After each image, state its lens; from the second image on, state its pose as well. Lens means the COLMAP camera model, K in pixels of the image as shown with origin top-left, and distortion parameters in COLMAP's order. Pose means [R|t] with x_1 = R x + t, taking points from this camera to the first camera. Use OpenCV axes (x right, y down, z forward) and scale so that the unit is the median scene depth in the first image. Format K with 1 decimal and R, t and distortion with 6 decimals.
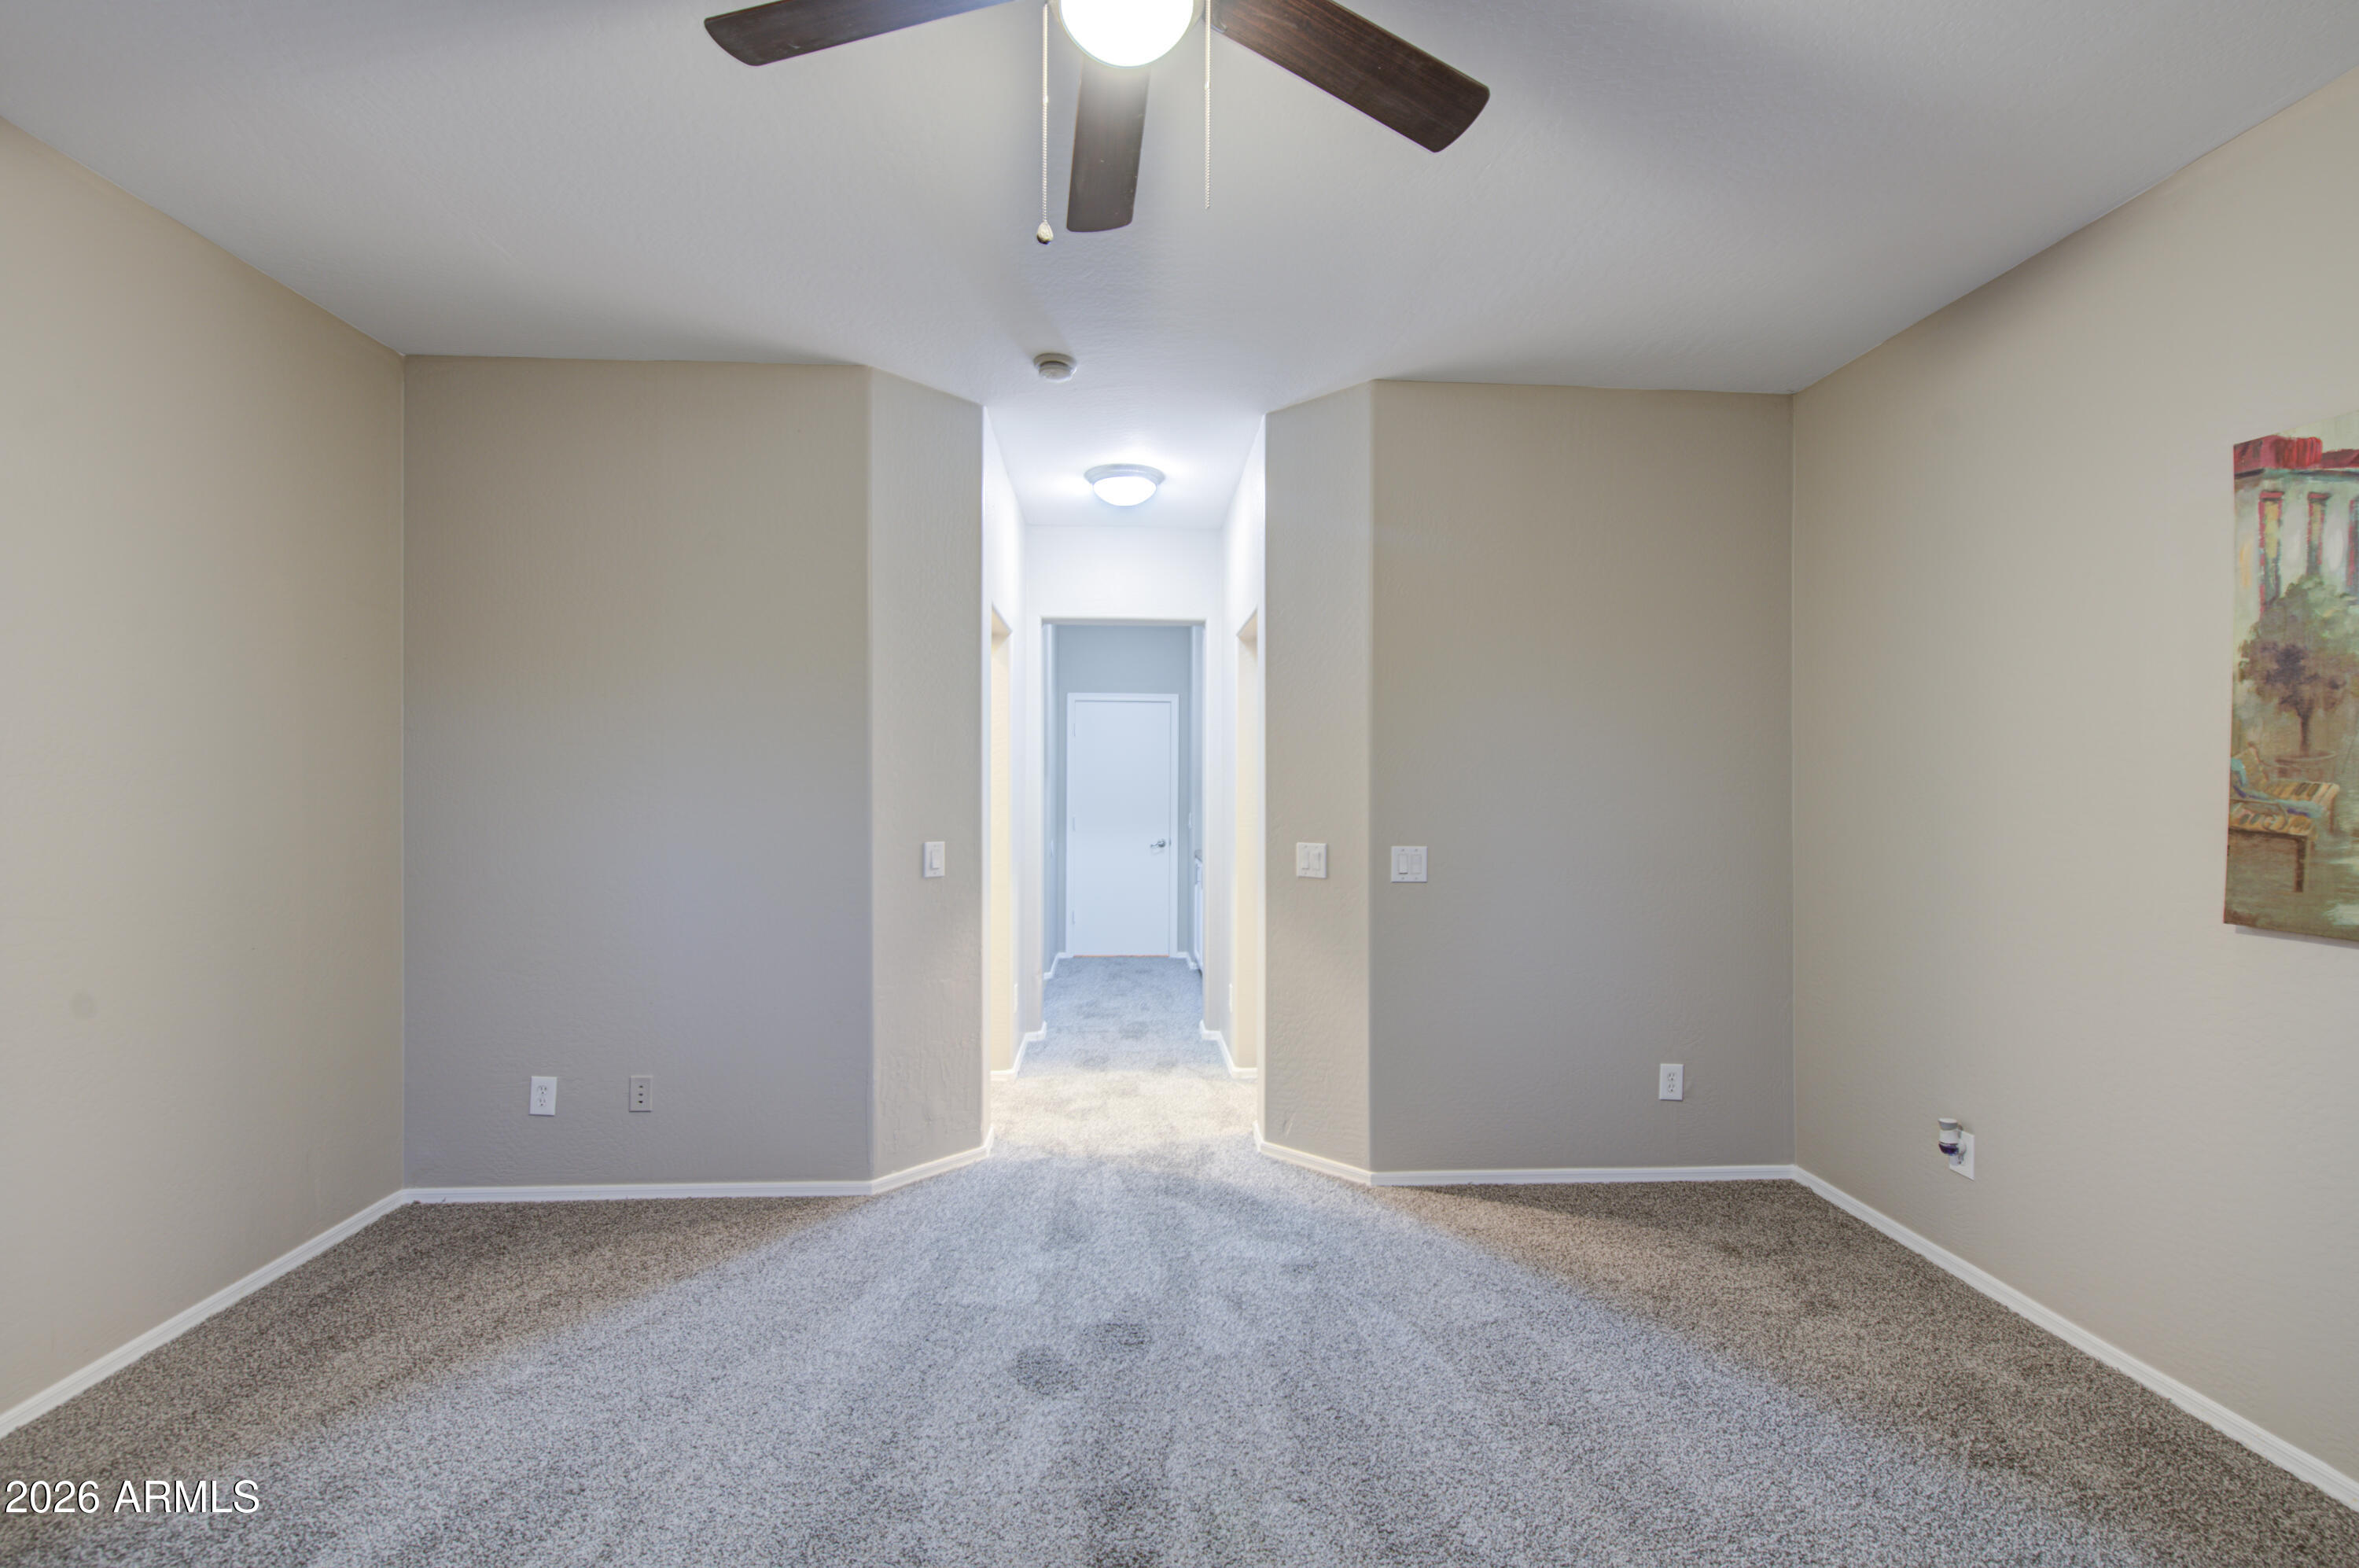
lens RADIAL K [[965.8, 0, 1173.4], [0, 965.8, 788.1], [0, 0, 1]] dist [0.002874, -0.001887]
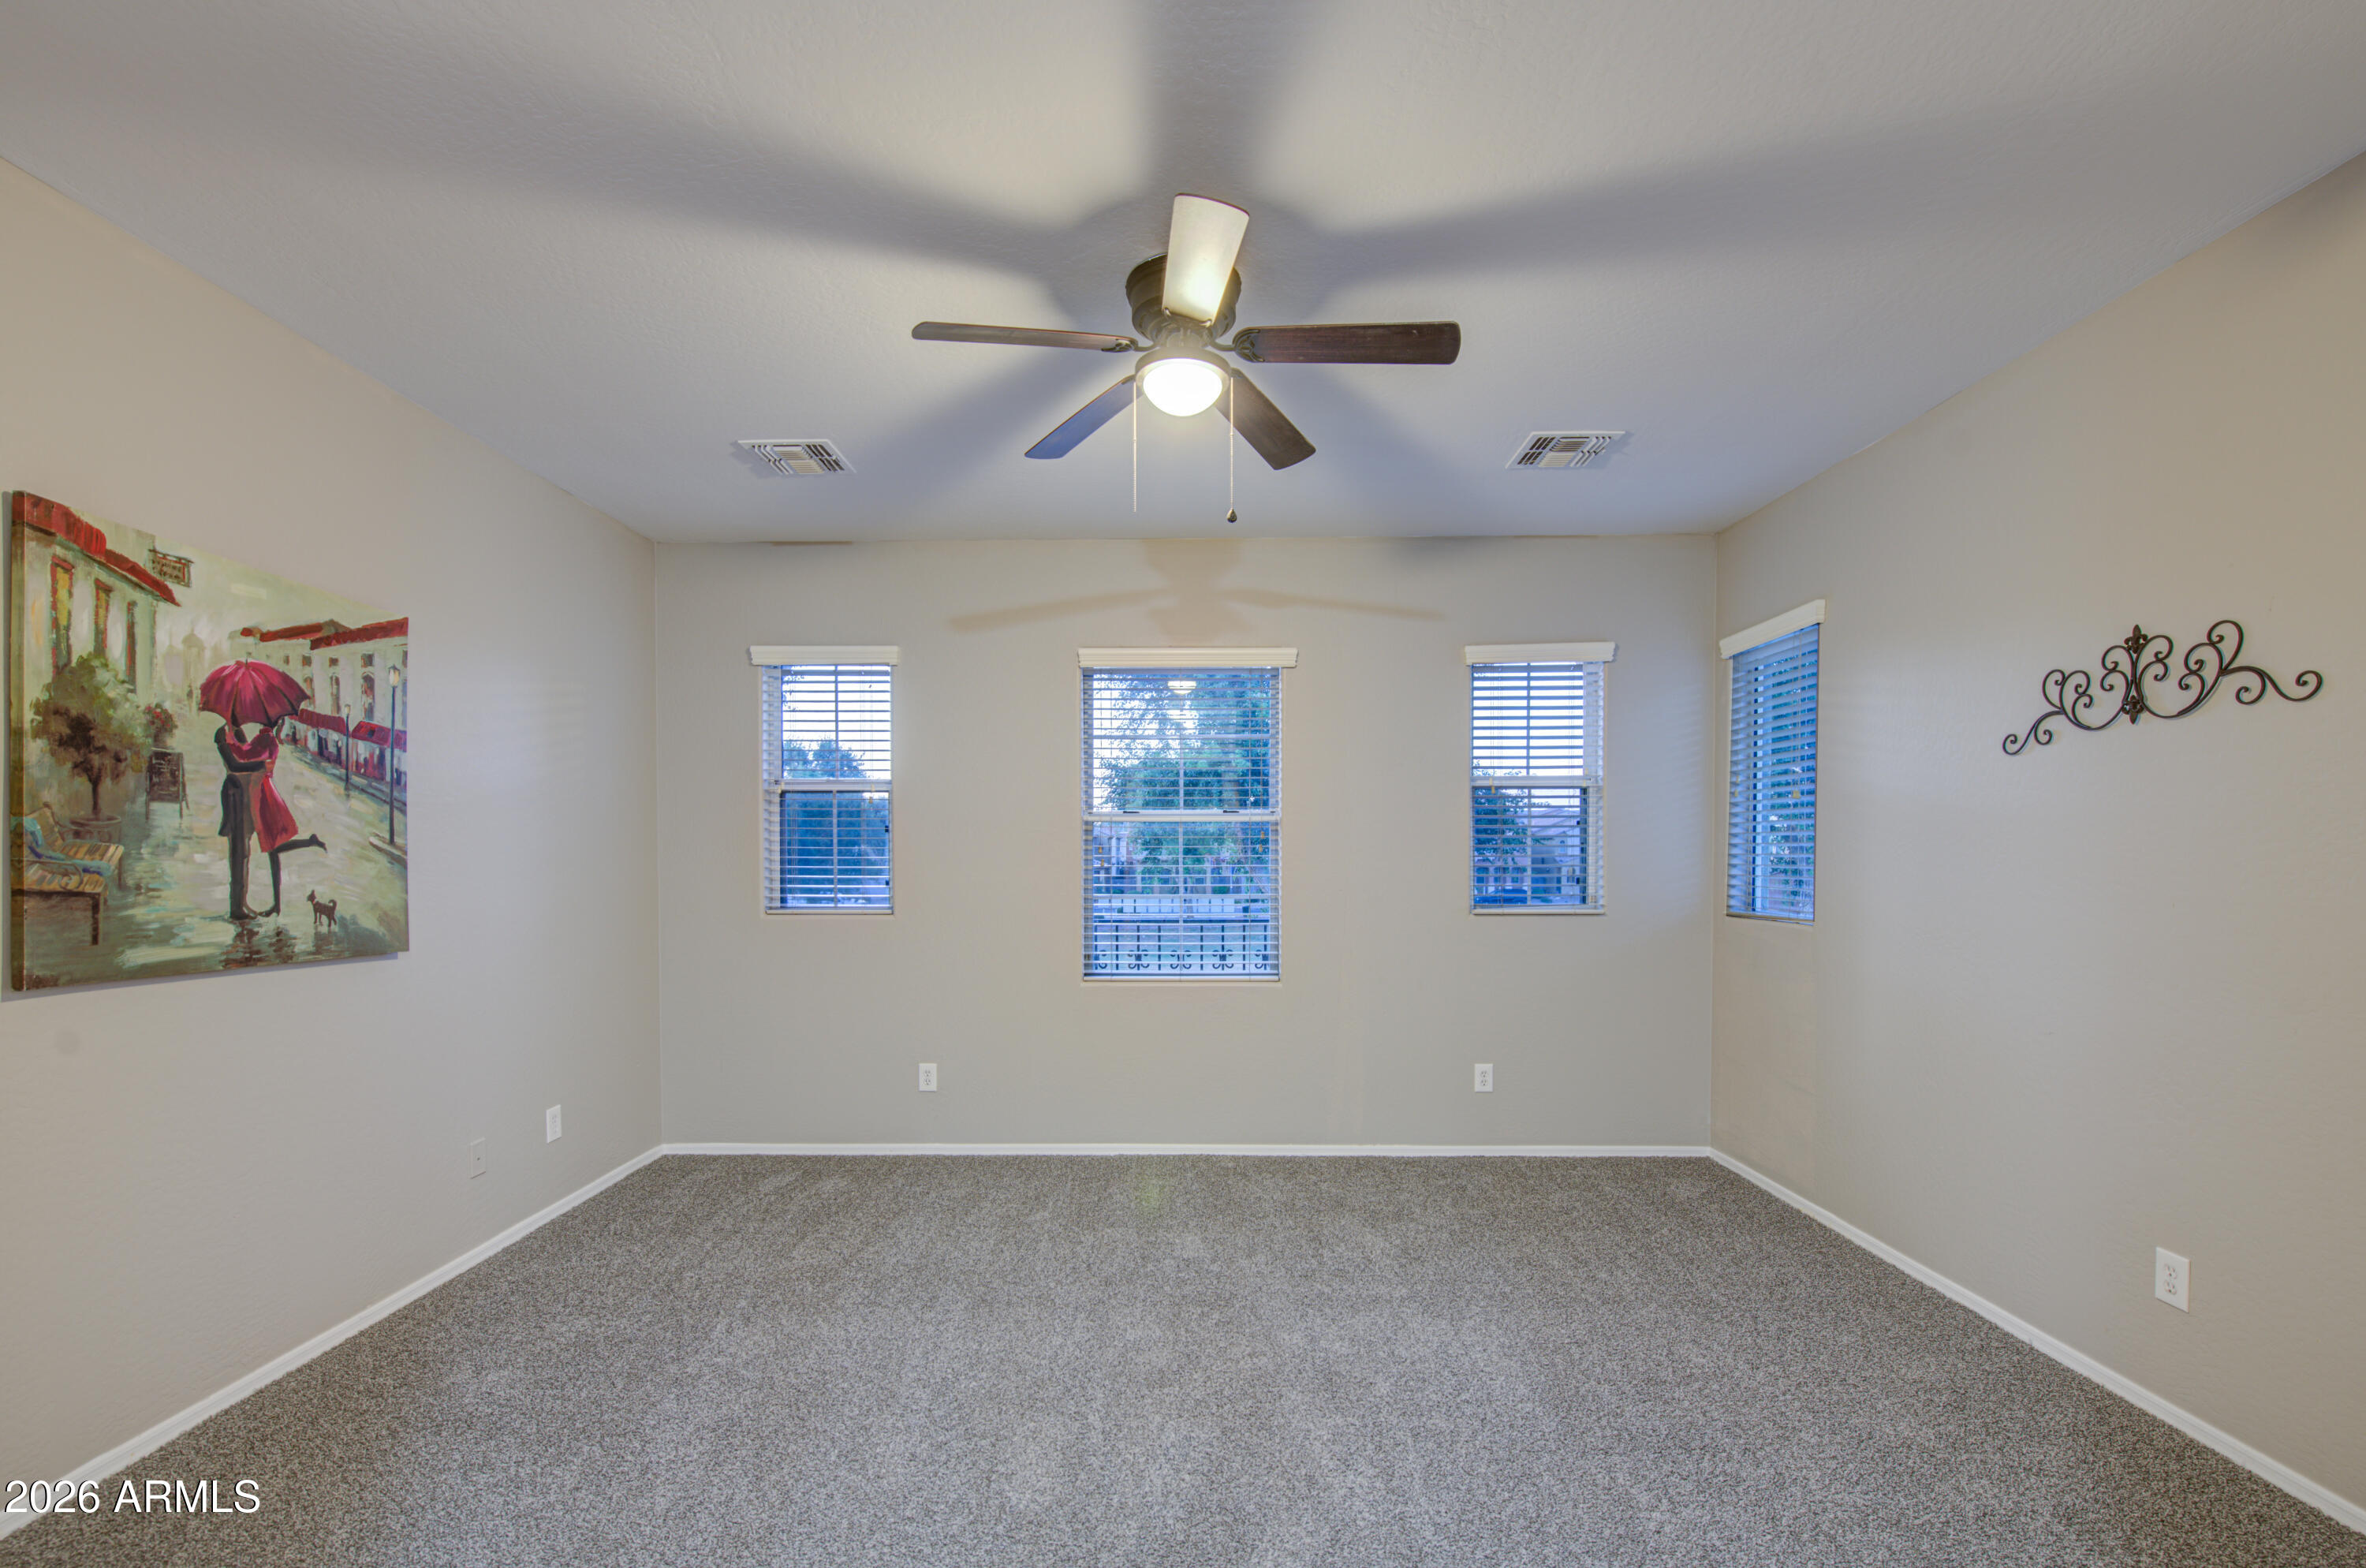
lens RADIAL K [[1000.4, 0, 1168.6], [0, 1000.4, 869.9], [0, 0, 1]] dist [0.004824, -0.002632]
pose [[-0.997435, -0.001773, 0.071556, -0.072342], [-0.000589, 0.999863, 0.016564, 0.002548], [-0.071575, 0.016479, -0.997299, 1.270075]]
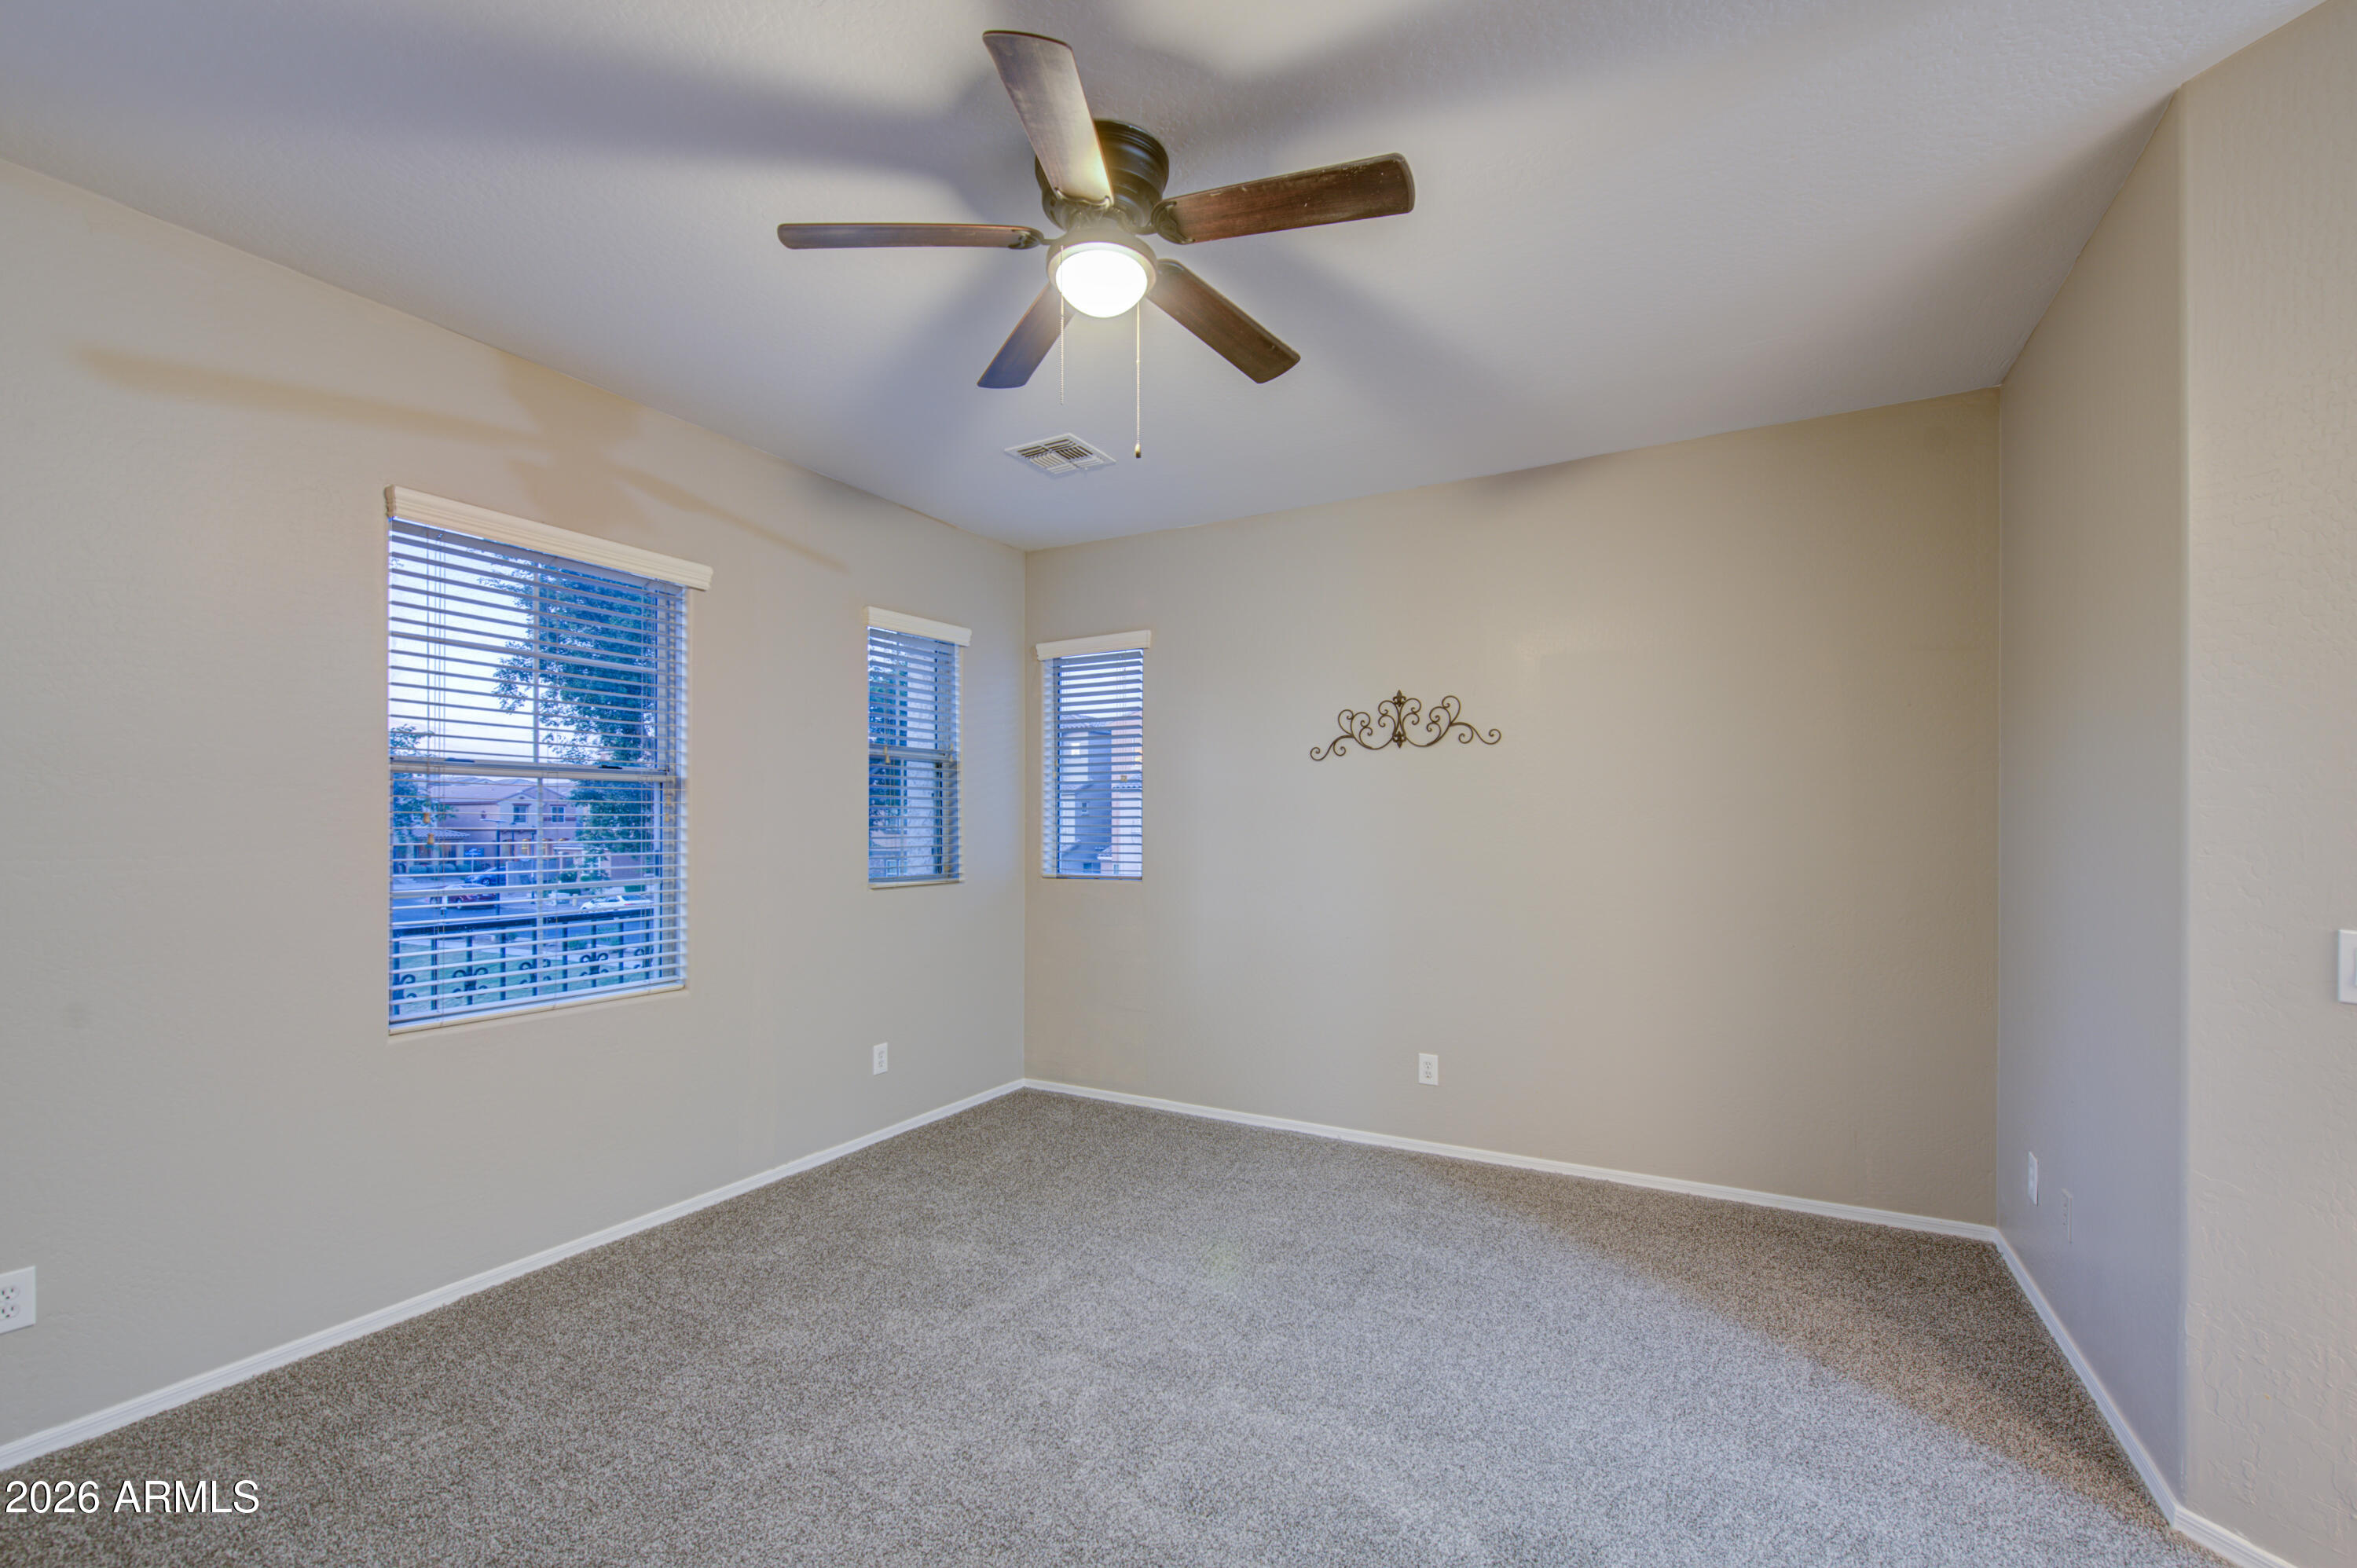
lens RADIAL K [[996.5, 0, 1163.7], [0, 996.5, 819.4], [0, 0, 1]] dist [0.004824, -0.002632]
pose [[-0.541525, -0.006471, -0.840660, 0.537340], [-0.000663, 0.999973, -0.007270, 0.005362], [0.840684, -0.003380, -0.541515, 0.868904]]
